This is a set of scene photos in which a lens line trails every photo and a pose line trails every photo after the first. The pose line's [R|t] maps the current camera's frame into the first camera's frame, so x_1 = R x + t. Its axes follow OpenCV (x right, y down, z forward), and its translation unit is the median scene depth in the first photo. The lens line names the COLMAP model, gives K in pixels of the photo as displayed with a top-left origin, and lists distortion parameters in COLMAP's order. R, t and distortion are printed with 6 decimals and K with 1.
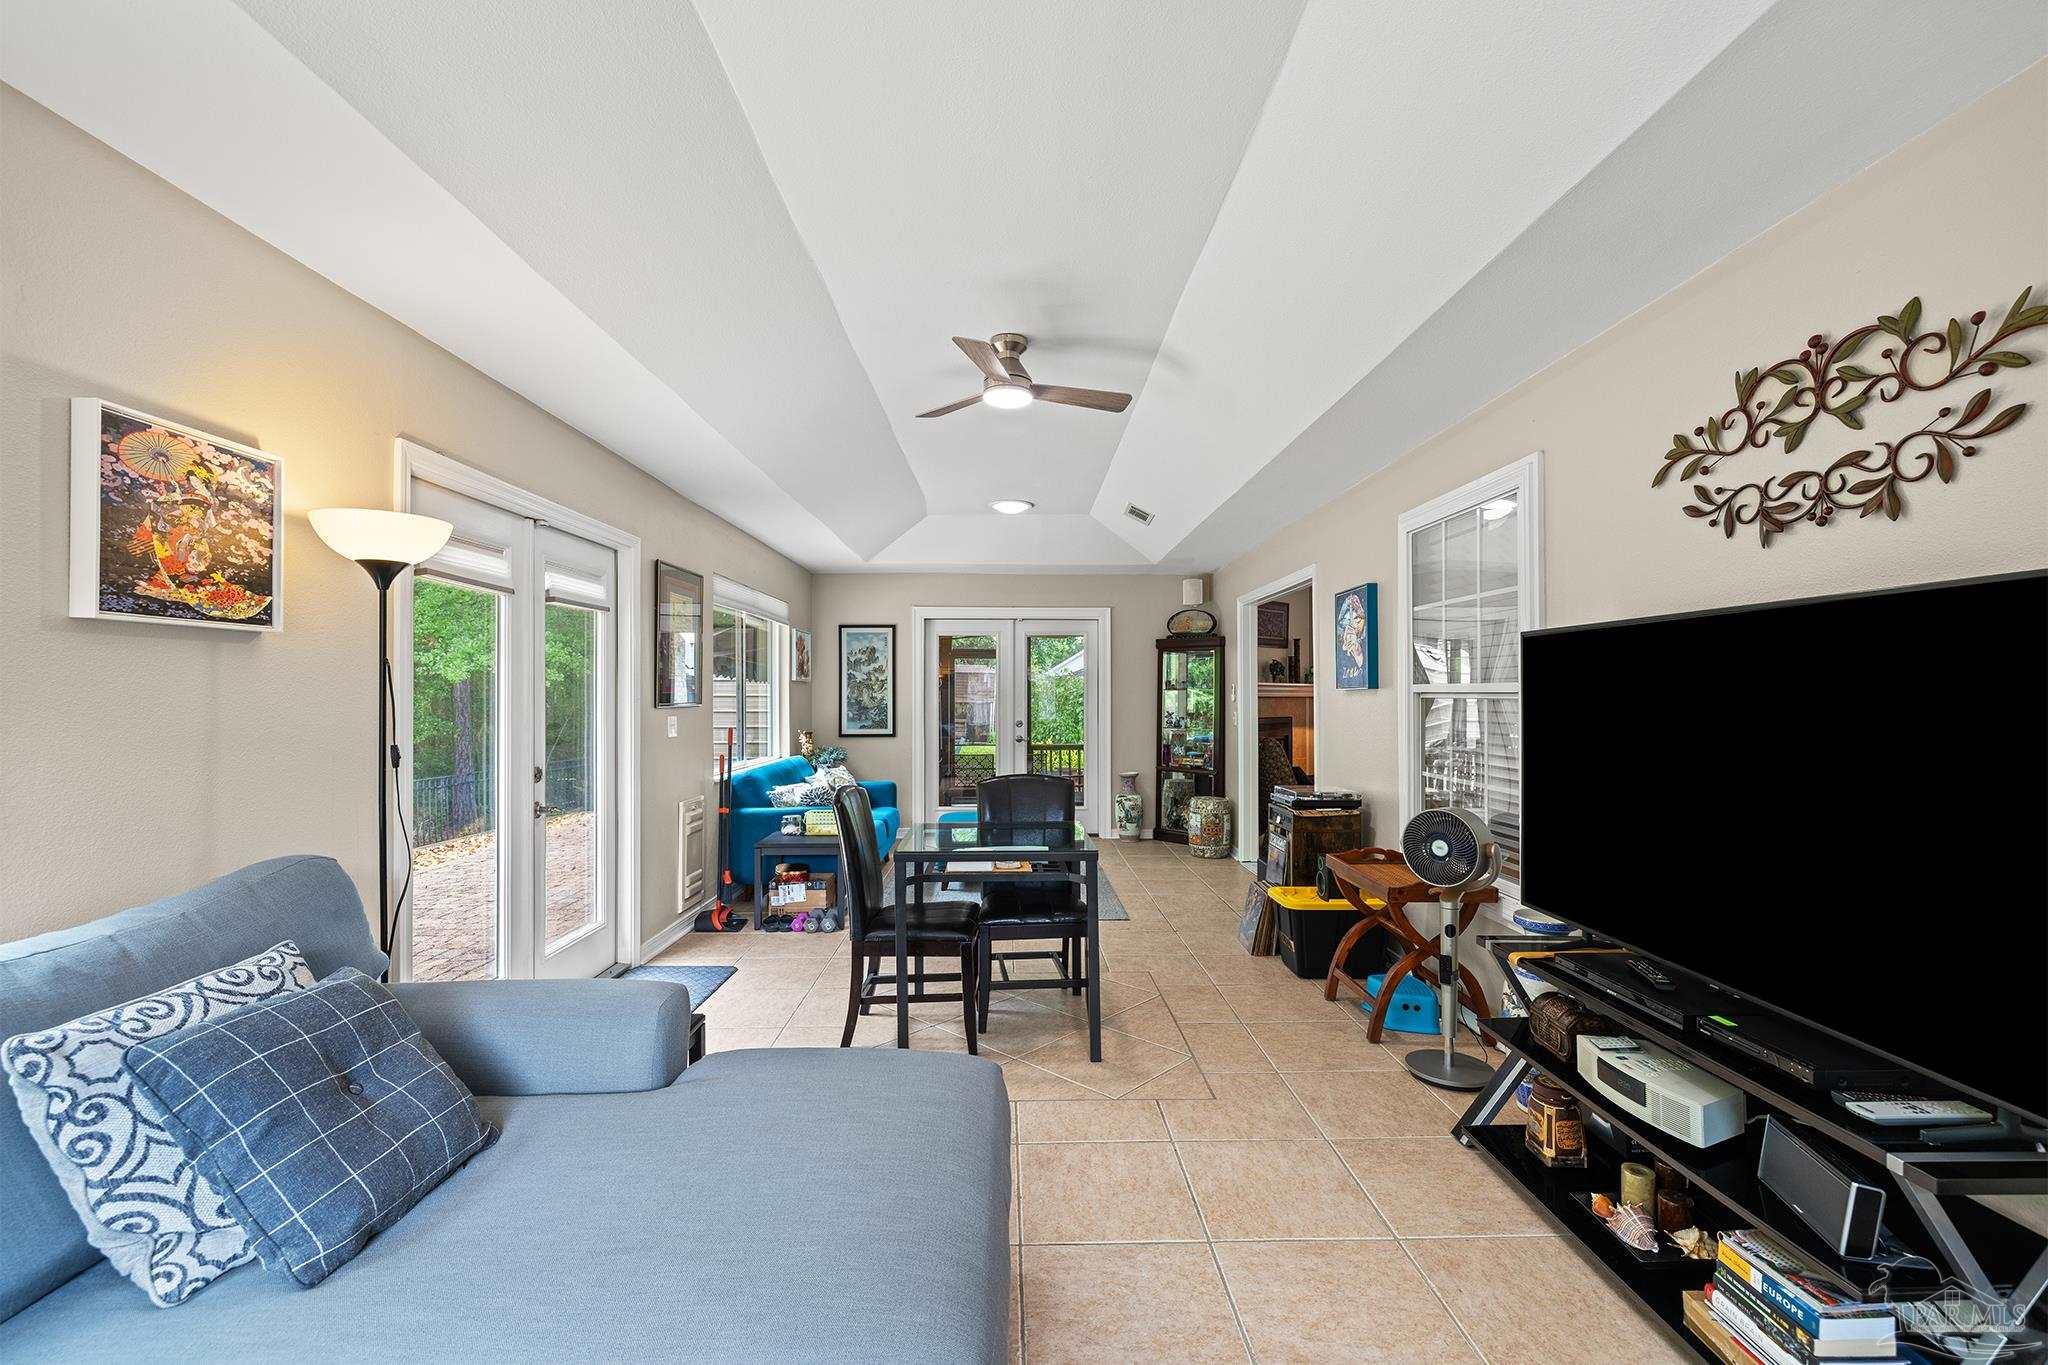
lens RADIAL K [[862.2, 0, 1024.0], [0, 862.2, 684.4], [0, 0, 1]] dist [0.003875, -0.000854]
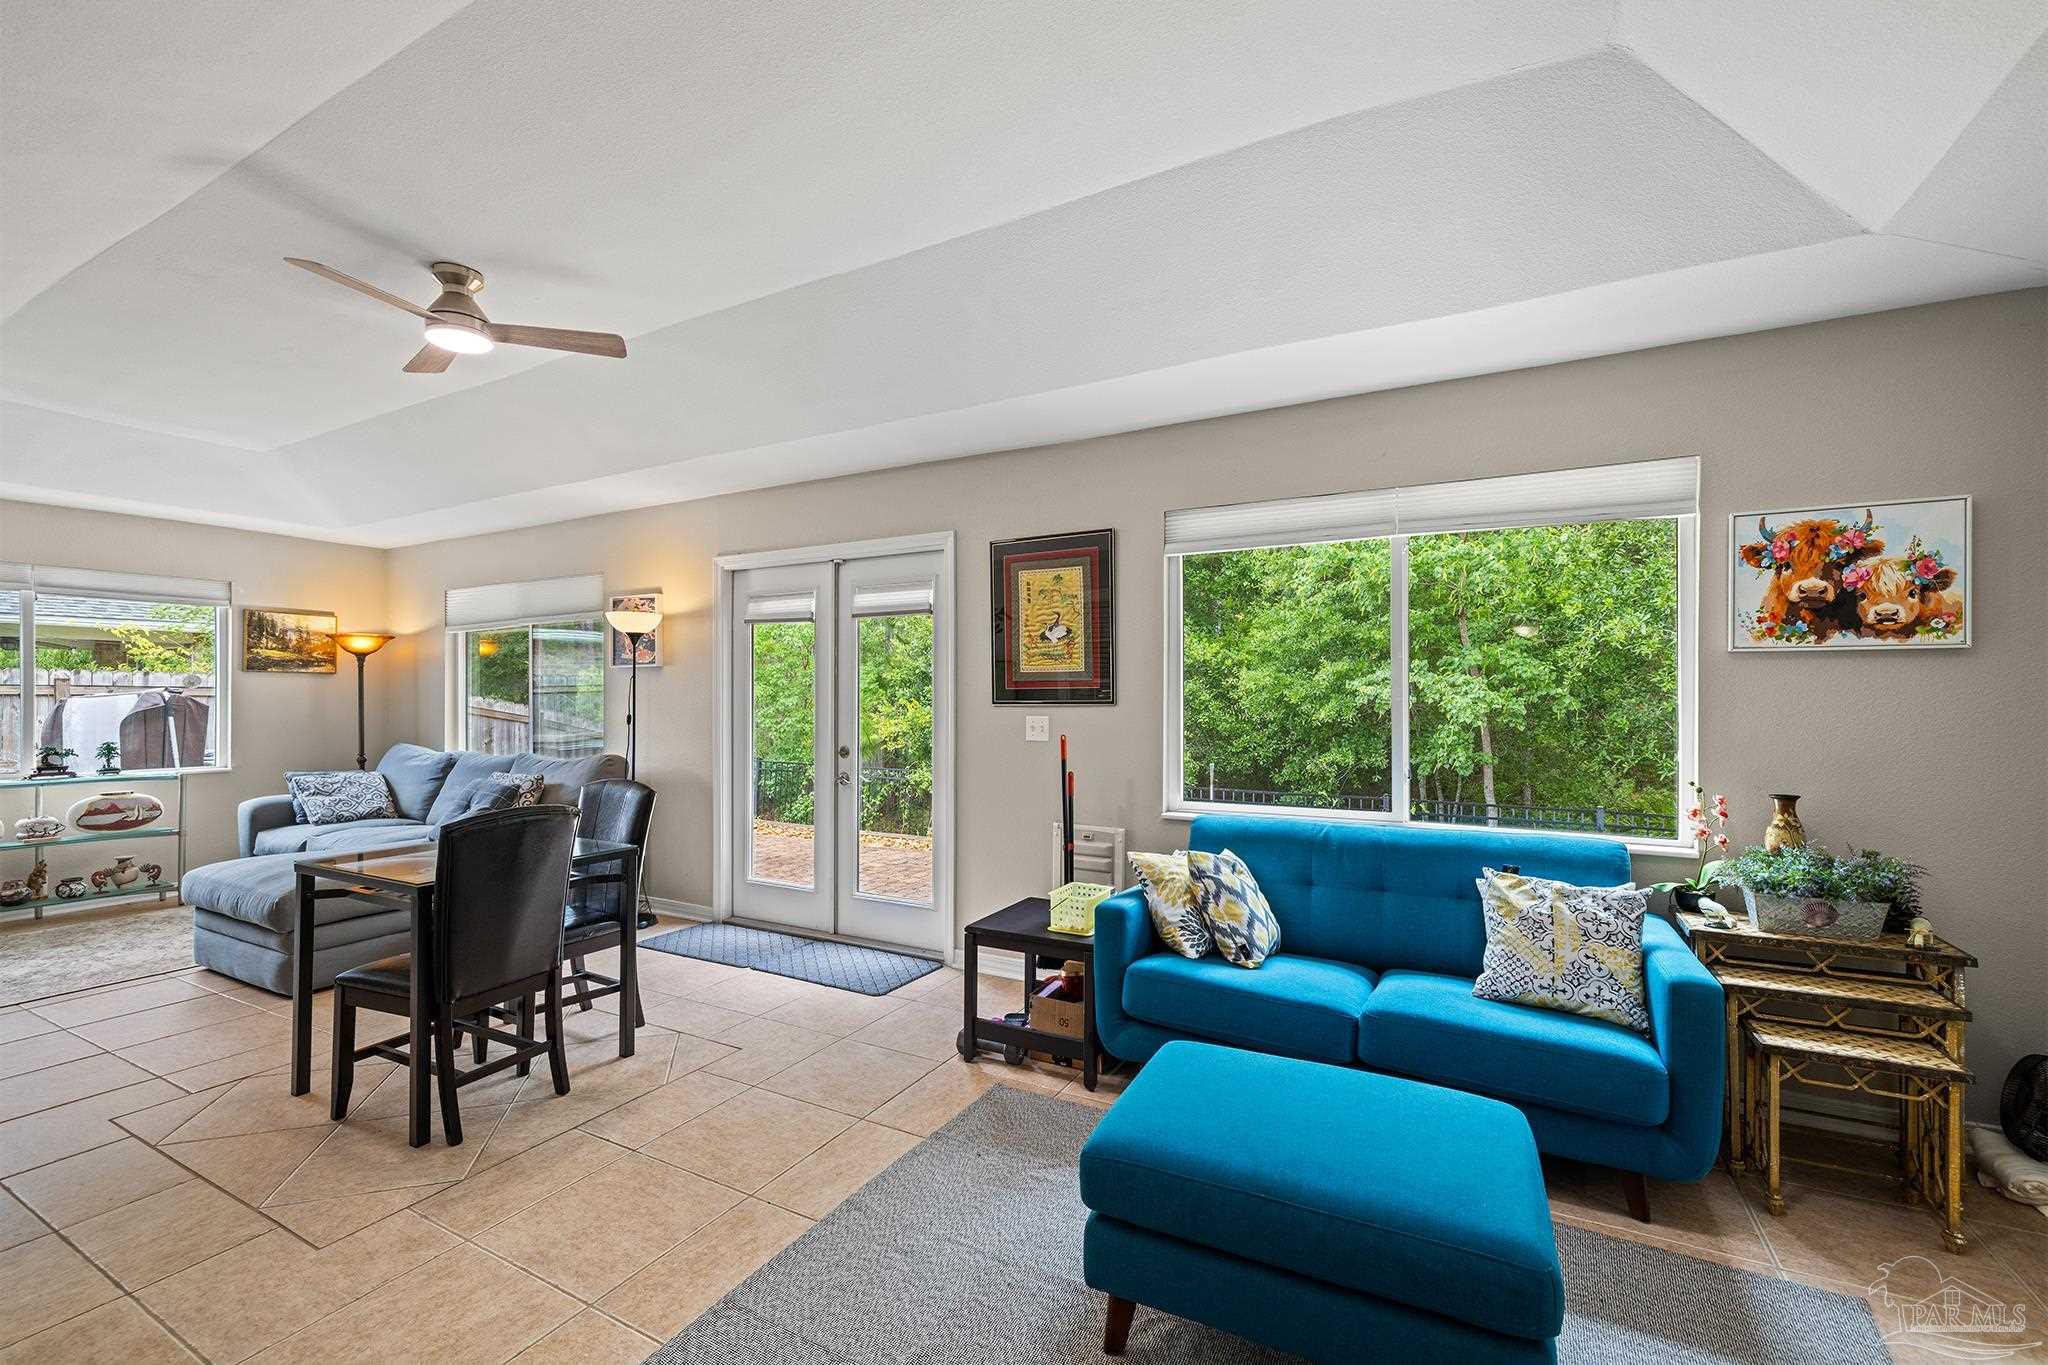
lens RADIAL K [[862.2, 0, 1021.5], [0, 862.2, 692.0], [0, 0, 1]] dist [0.003875, -0.000854]
pose [[-0.492263, 0.000309, -0.870446, 0.449784], [0.012494, 0.999899, -0.006711, 0.024225], [0.870357, -0.014179, -0.492218, 1.906828]]
